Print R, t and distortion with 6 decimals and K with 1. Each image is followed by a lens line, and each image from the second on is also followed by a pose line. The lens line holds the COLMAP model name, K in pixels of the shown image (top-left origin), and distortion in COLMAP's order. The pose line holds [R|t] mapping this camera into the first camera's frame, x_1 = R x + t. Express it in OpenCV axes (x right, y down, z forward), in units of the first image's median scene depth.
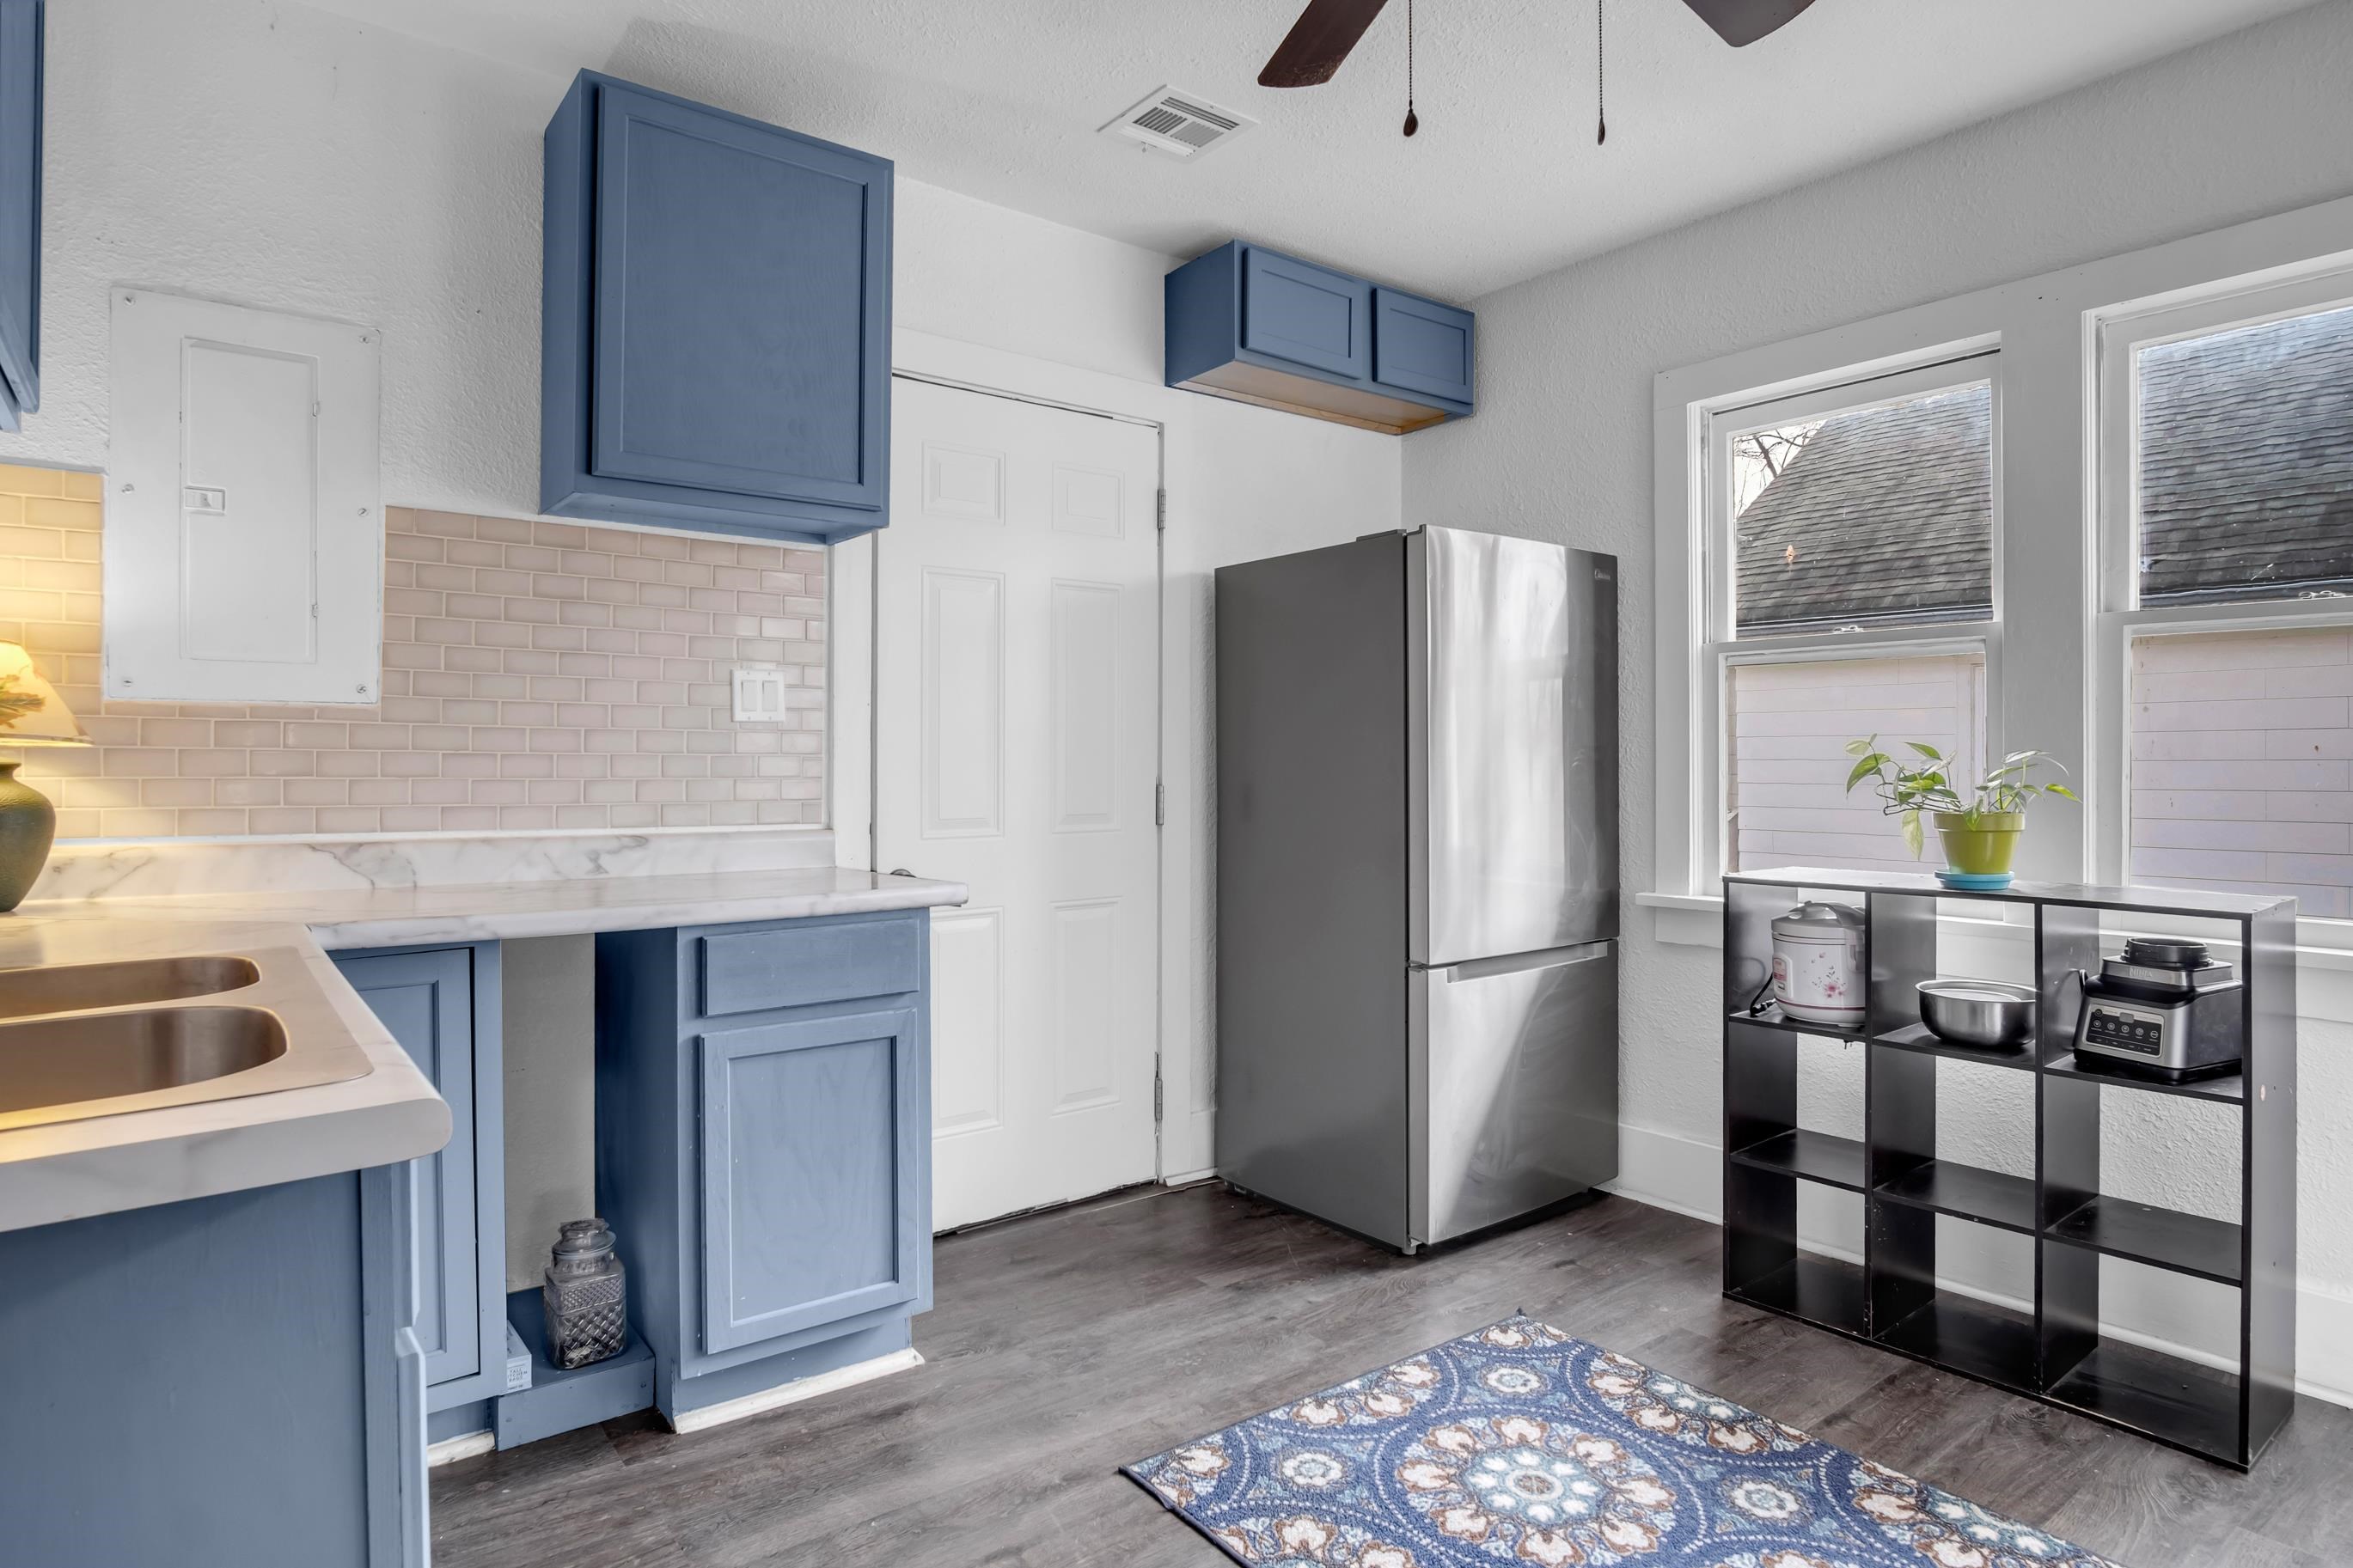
lens RADIAL K [[1276.8, 0, 1175.7], [0, 1276.8, 755.6], [0, 0, 1]] dist [-0.034513, 0.016249]
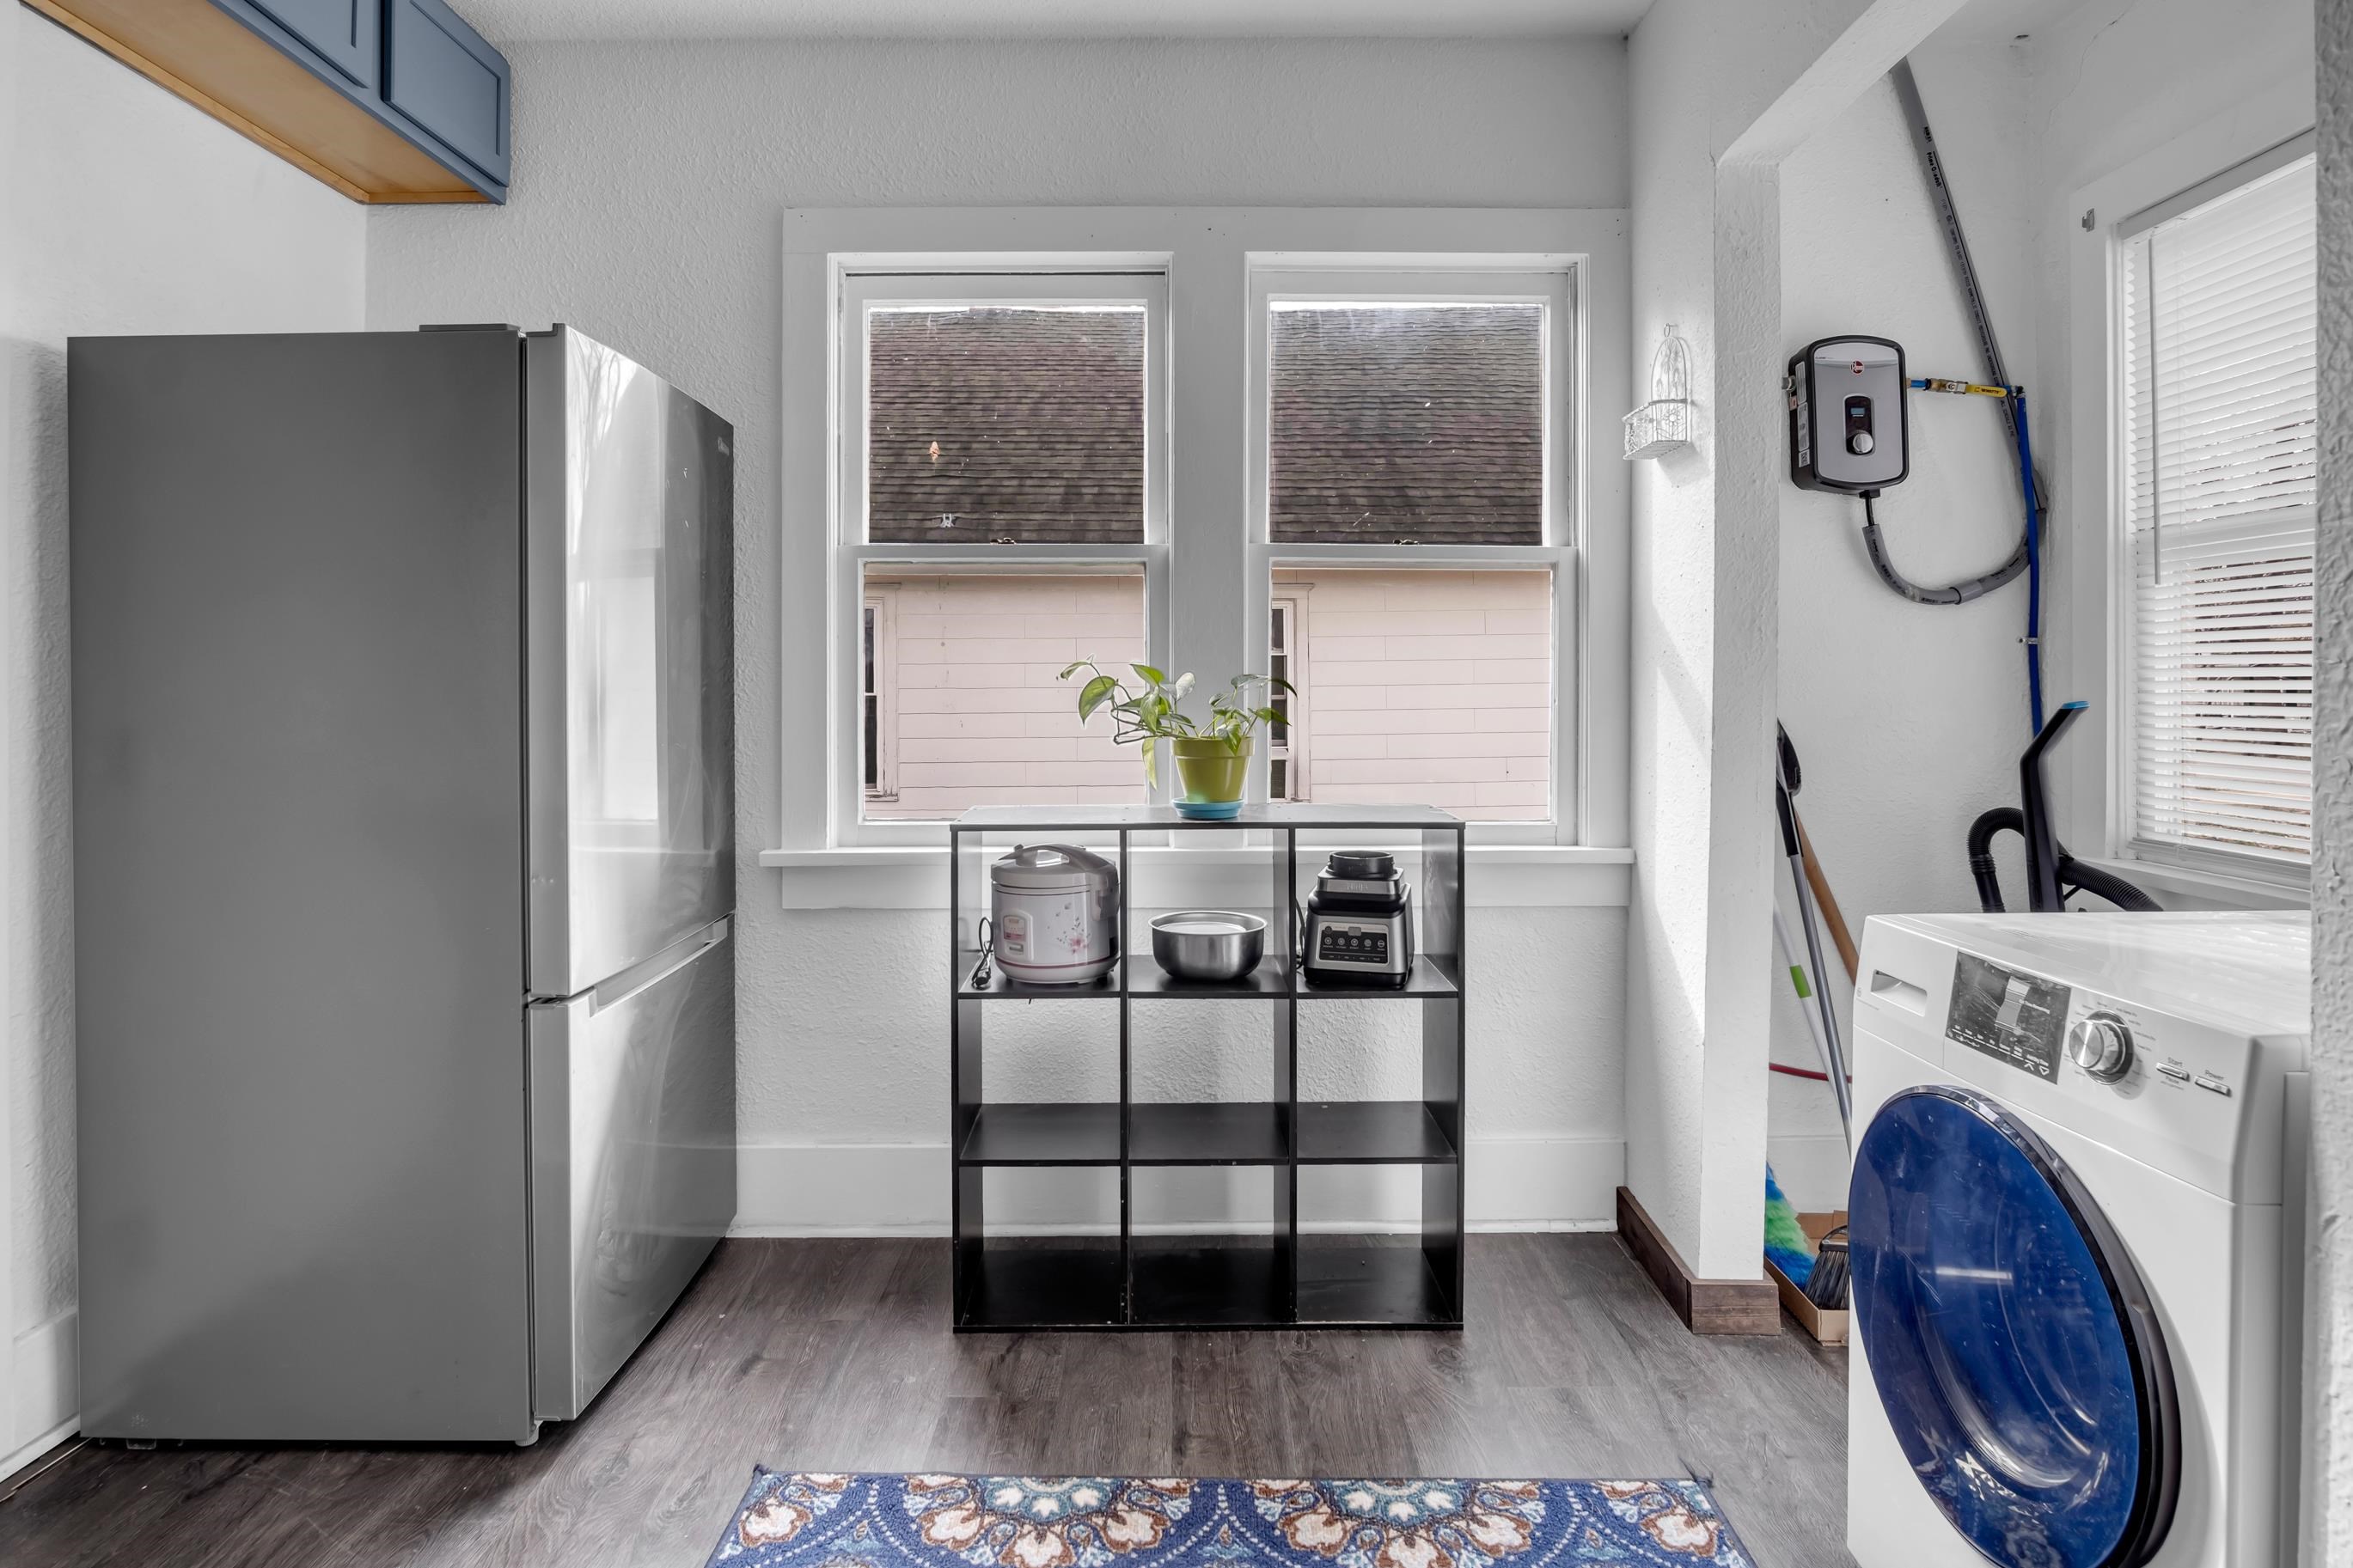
lens RADIAL K [[1301.0, 0, 1222.0], [0, 1301.0, 683.0], [0, 0, 1]] dist [-0.031685, 0.012009]
pose [[0.611812, 0.002735, 0.790998, -0.151091], [-0.001320, 0.999996, -0.002437, 0.005867], [-0.791002, 0.000447, 0.611814, 0.405444]]
